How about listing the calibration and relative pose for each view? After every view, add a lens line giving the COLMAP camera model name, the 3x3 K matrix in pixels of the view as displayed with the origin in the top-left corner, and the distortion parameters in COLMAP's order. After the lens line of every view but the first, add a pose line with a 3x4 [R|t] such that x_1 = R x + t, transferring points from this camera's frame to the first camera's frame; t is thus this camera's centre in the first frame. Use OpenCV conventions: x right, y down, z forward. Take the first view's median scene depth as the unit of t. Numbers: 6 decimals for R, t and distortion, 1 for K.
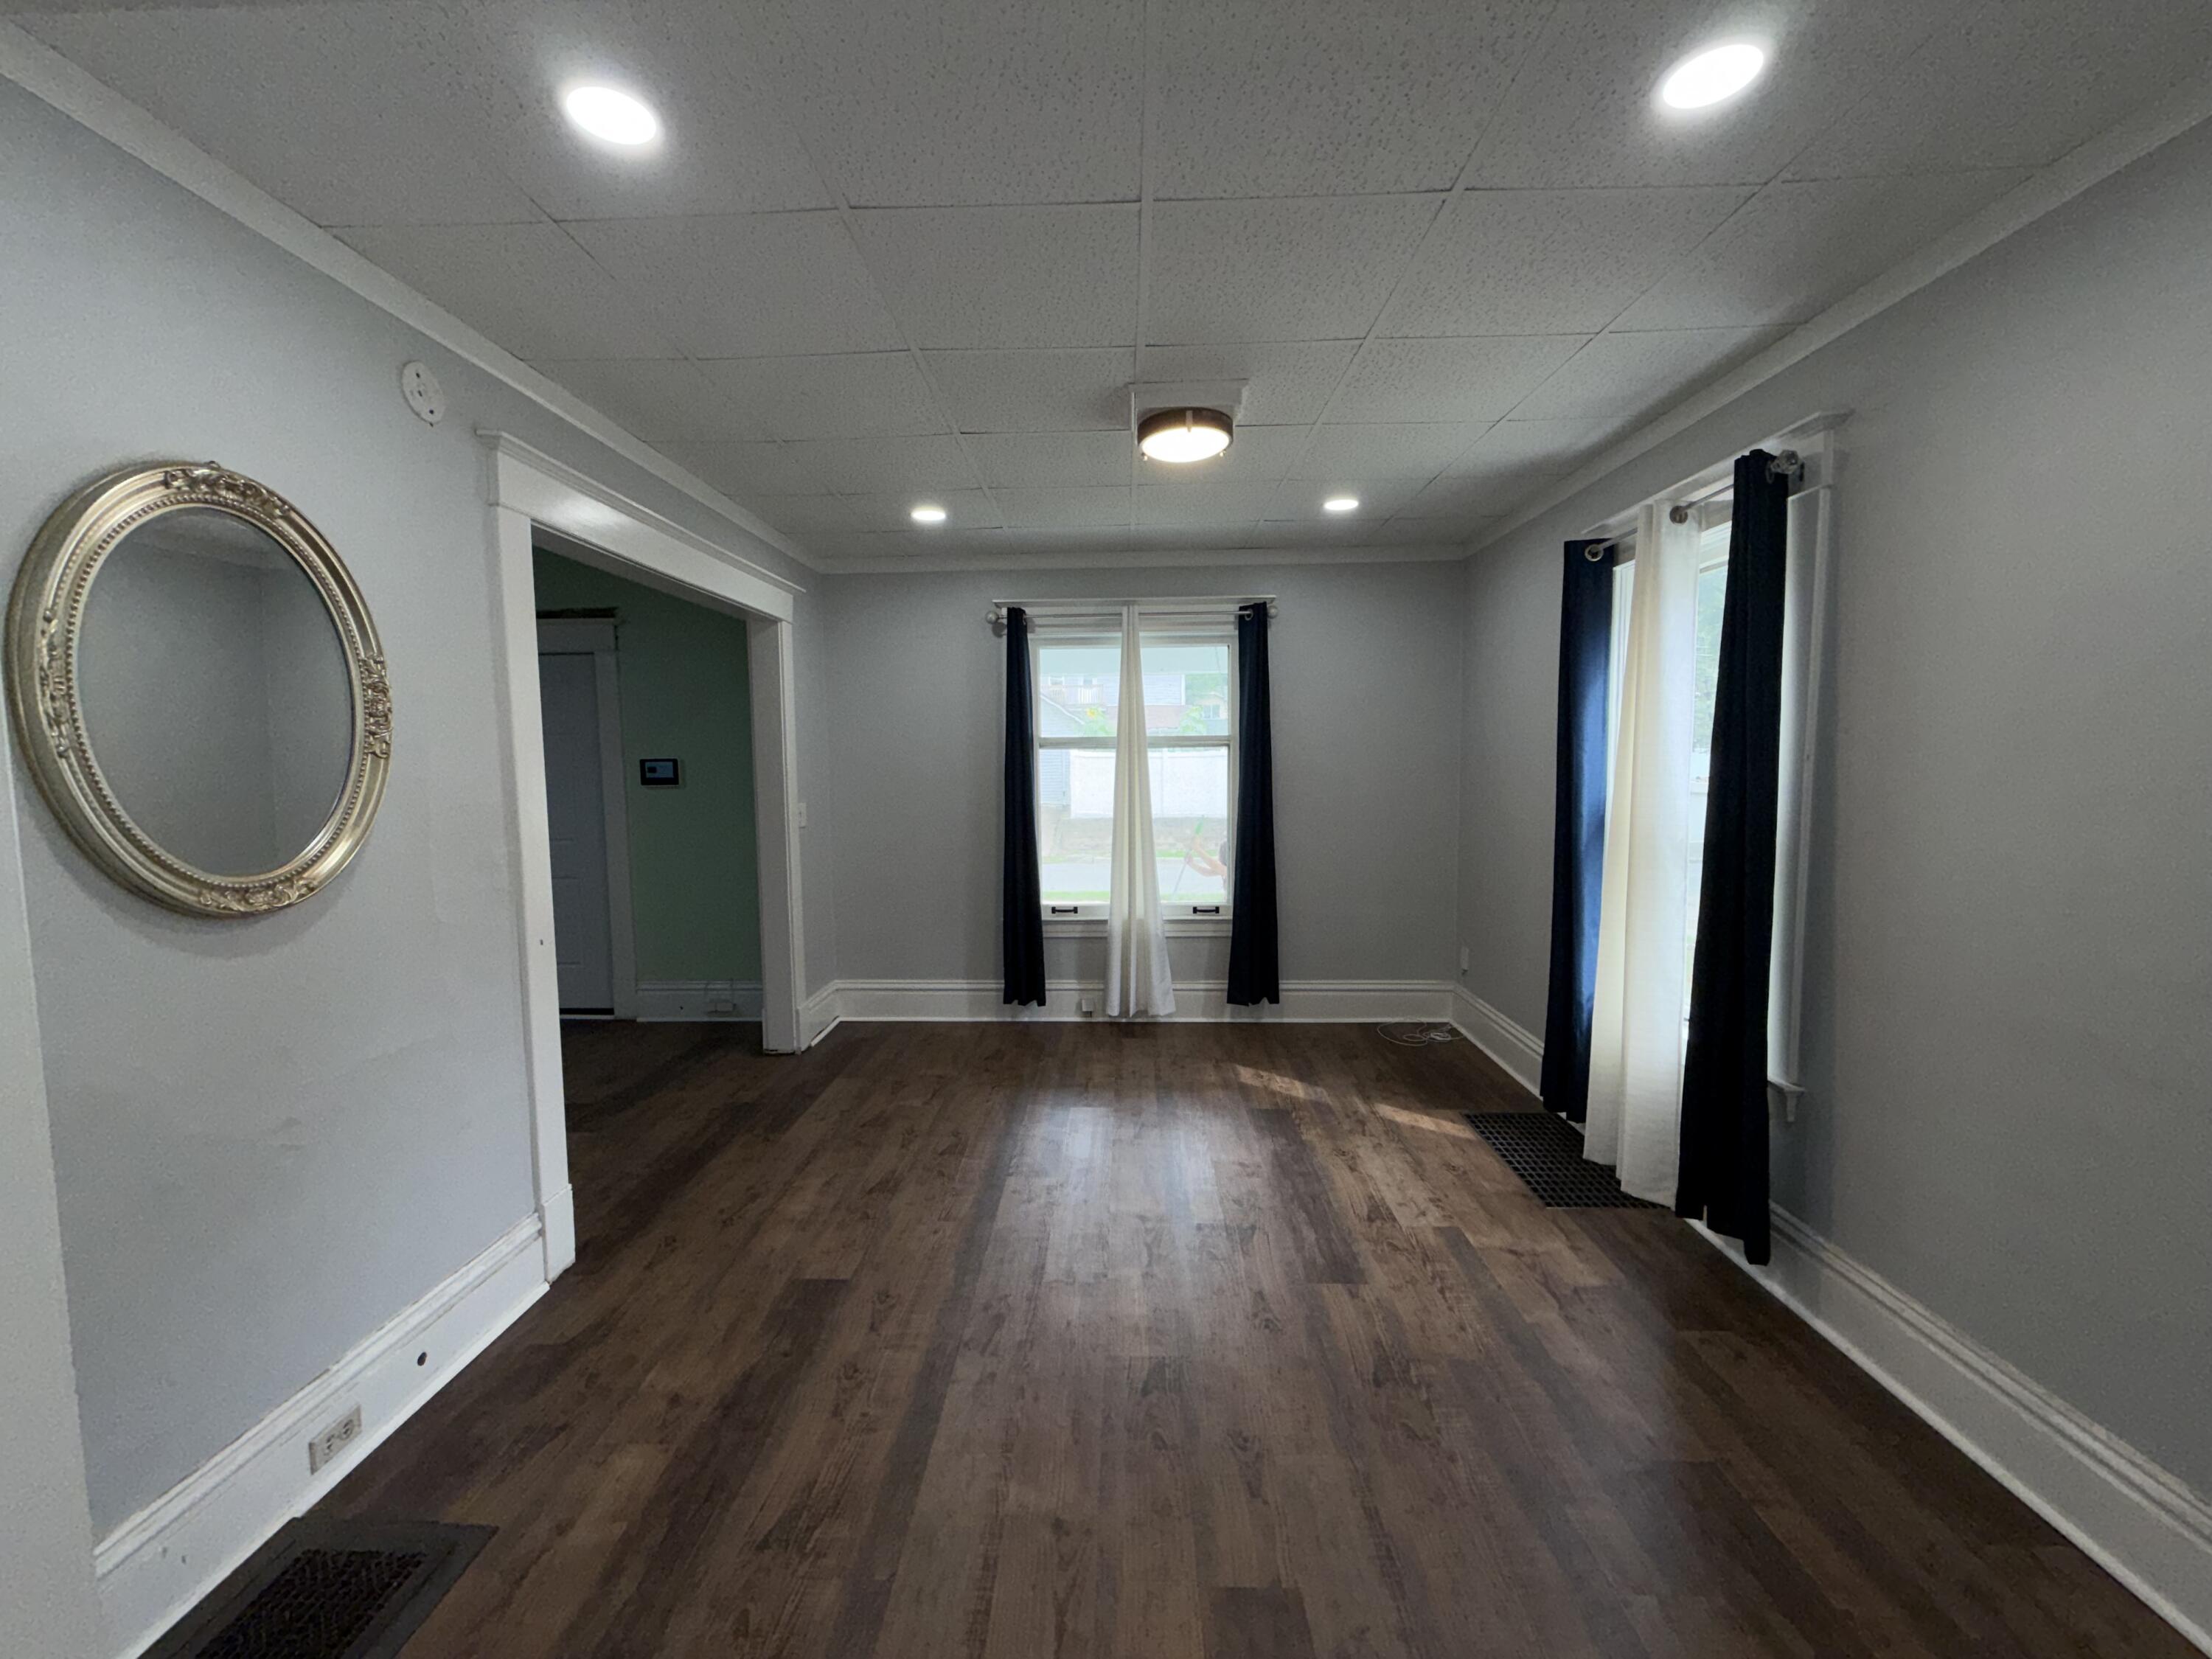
lens RADIAL K [[879.6, 0, 1096.3], [0, 879.6, 826.0], [0, 0, 1]] dist [0.000940, 0.000014]
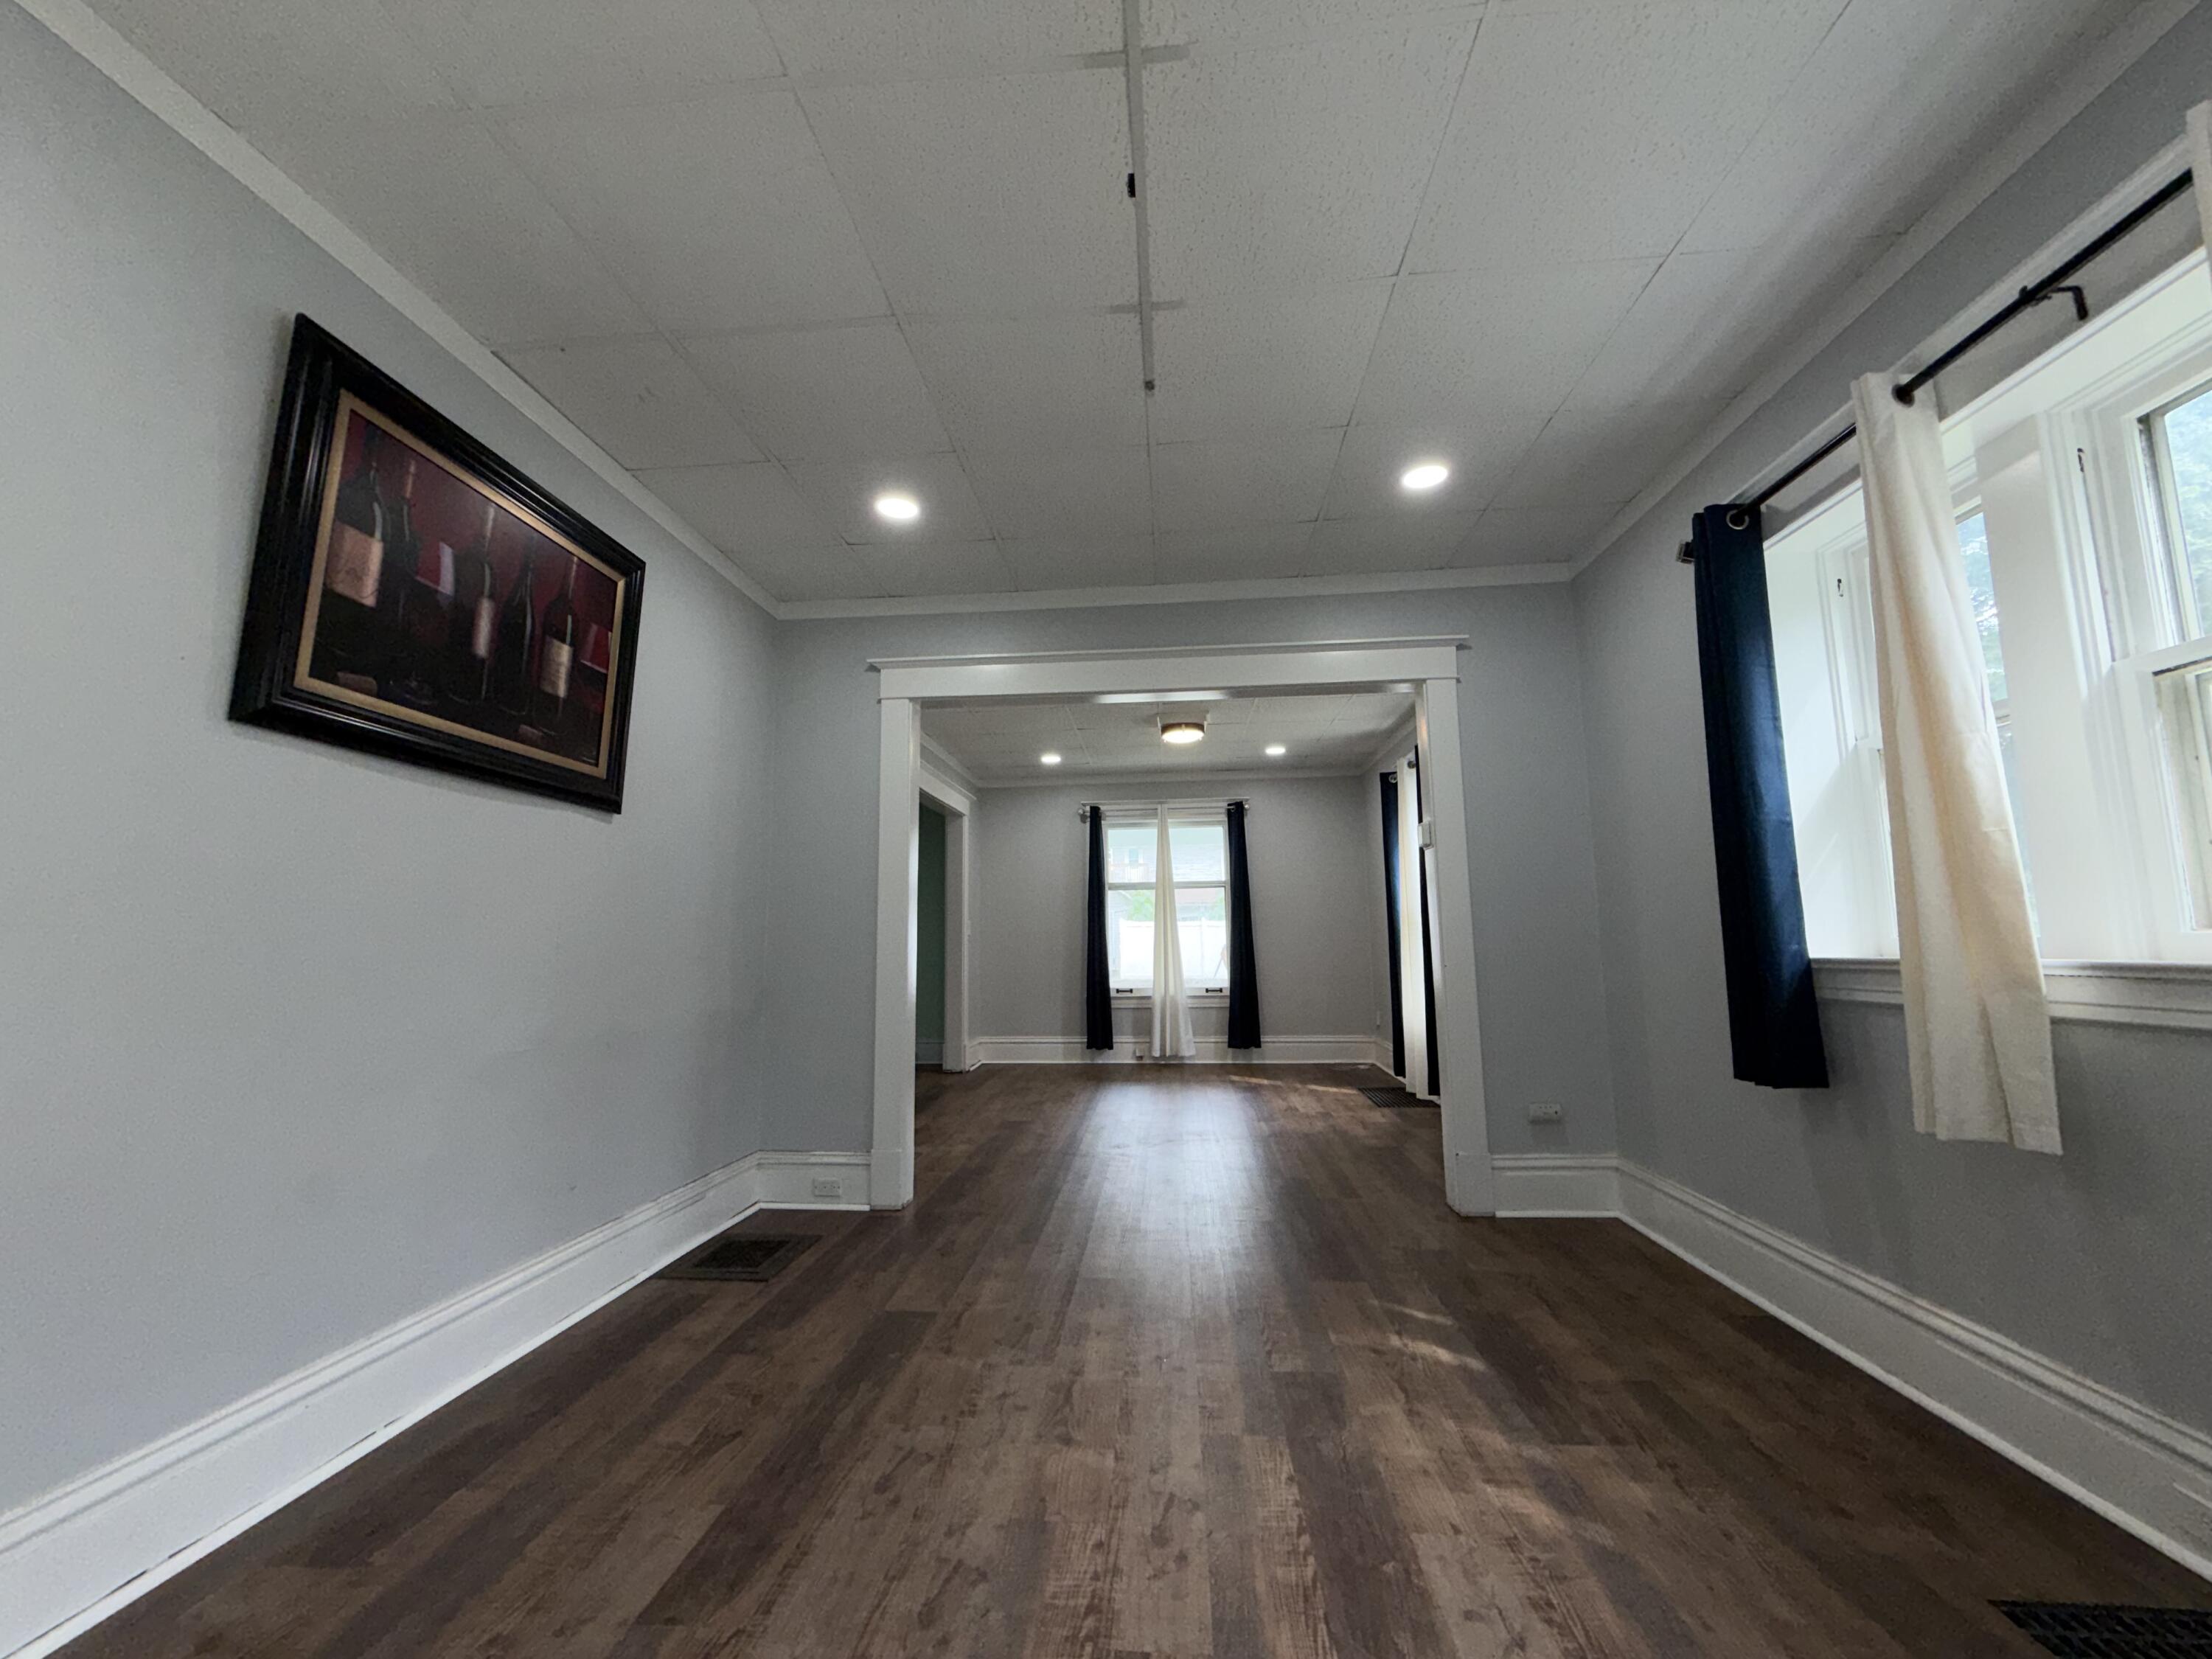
lens RADIAL K [[879.6, 0, 1107.1], [0, 879.6, 825.7], [0, 0, 1]] dist [0.000940, 0.000014]
pose [[0.999205, -0.010870, -0.038368, -0.003443], [0.002681, 0.978267, -0.207331, 0.141705], [0.039788, 0.207063, 0.977518, -0.655440]]
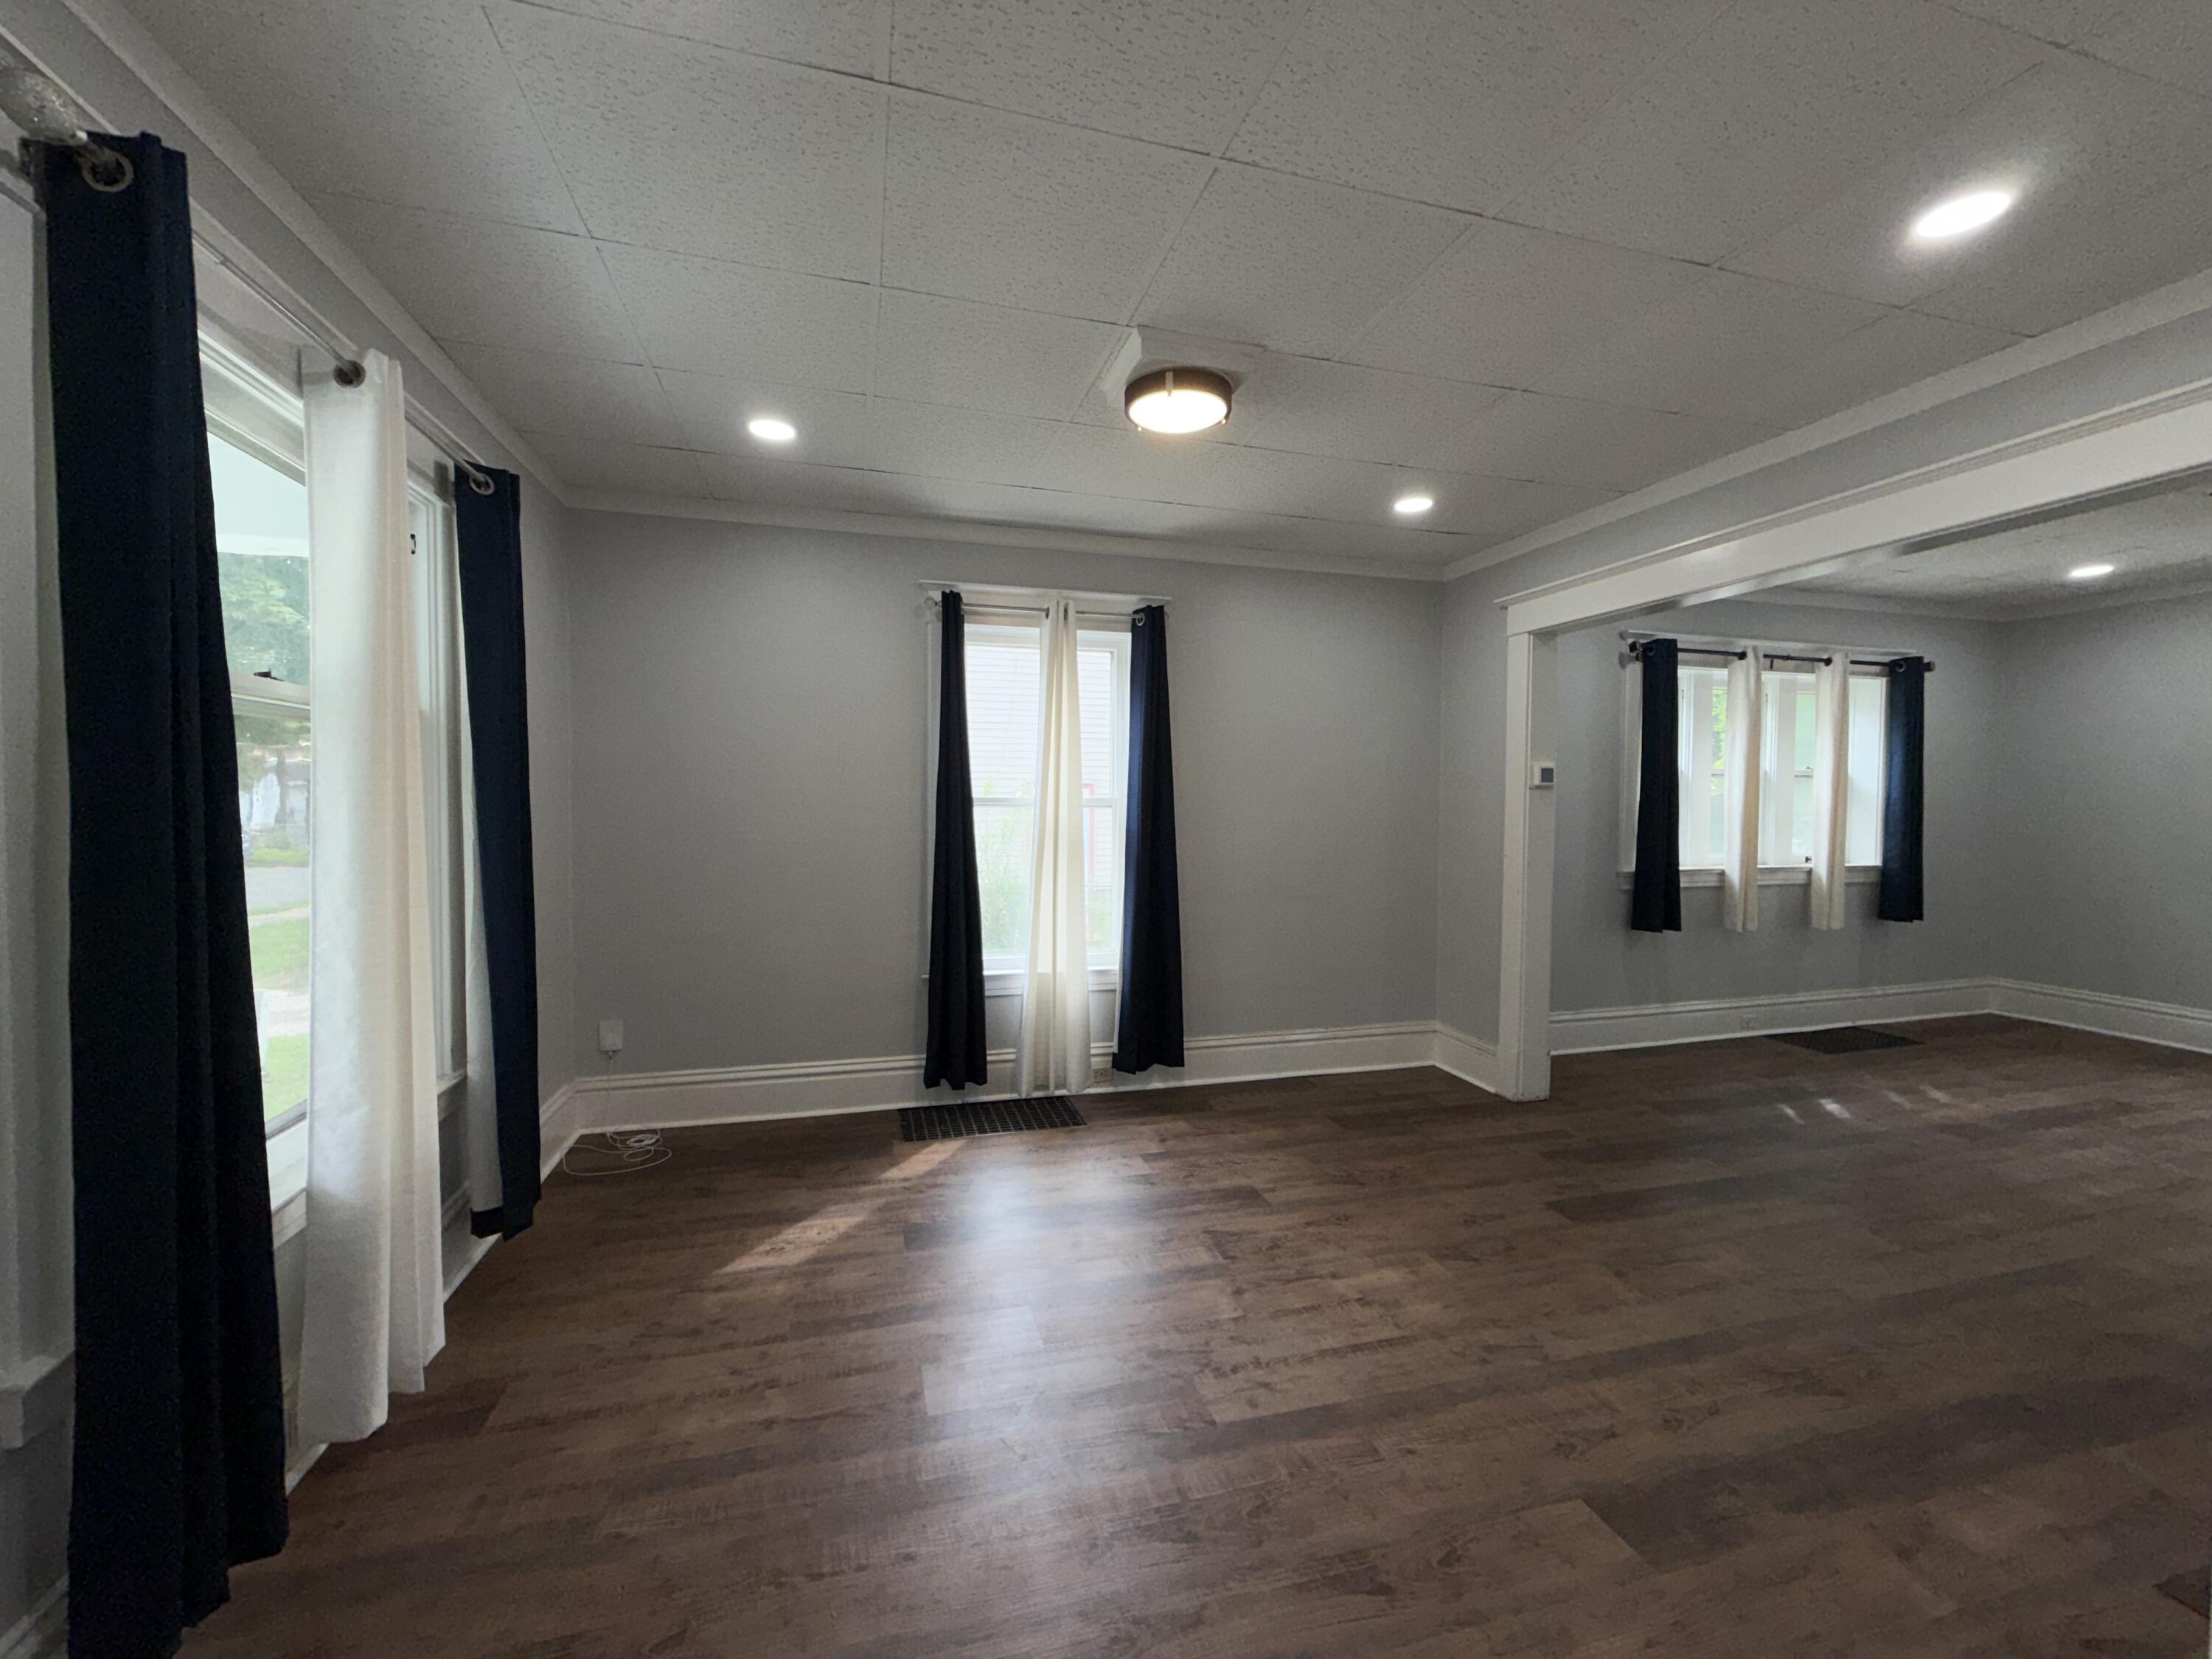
lens RADIAL K [[879.6, 0, 1109.9], [0, 879.6, 831.0], [0, 0, 1]] dist [0.000940, 0.000014]
pose [[-0.306946, -0.025597, 0.951383, -0.442608], [0.068465, 0.996454, 0.048899, -0.034573], [-0.949261, 0.080146, -0.304105, 0.829634]]
